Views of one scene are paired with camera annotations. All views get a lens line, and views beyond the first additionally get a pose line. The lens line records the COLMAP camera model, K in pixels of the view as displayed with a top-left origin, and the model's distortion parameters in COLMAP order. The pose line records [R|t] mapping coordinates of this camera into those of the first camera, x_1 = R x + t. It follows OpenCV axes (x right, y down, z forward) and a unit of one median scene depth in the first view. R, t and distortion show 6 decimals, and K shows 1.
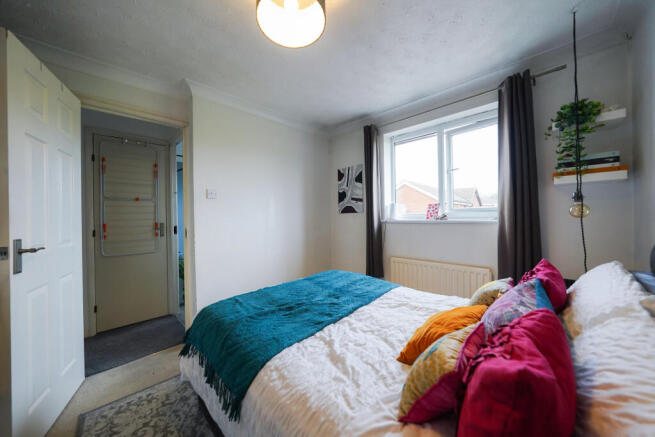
lens RADIAL K [[231.4, 0, 325.7], [0, 231.4, 215.3], [0, 0, 1]] dist [-0.000627, -0.000051]
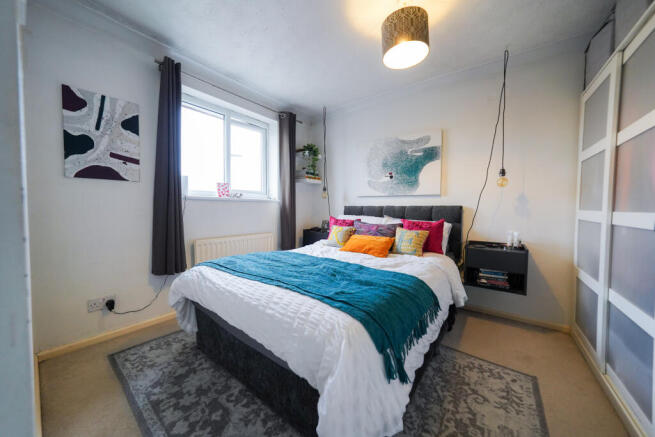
lens RADIAL K [[231.4, 0, 325.7], [0, 231.4, 215.3], [0, 0, 1]] dist [-0.000627, -0.000051]
pose [[-0.122048, -0.016839, 0.992381, -0.528880], [-0.012438, 0.999804, 0.015435, 0.063196], [-0.992446, -0.010459, -0.122233, 0.564823]]
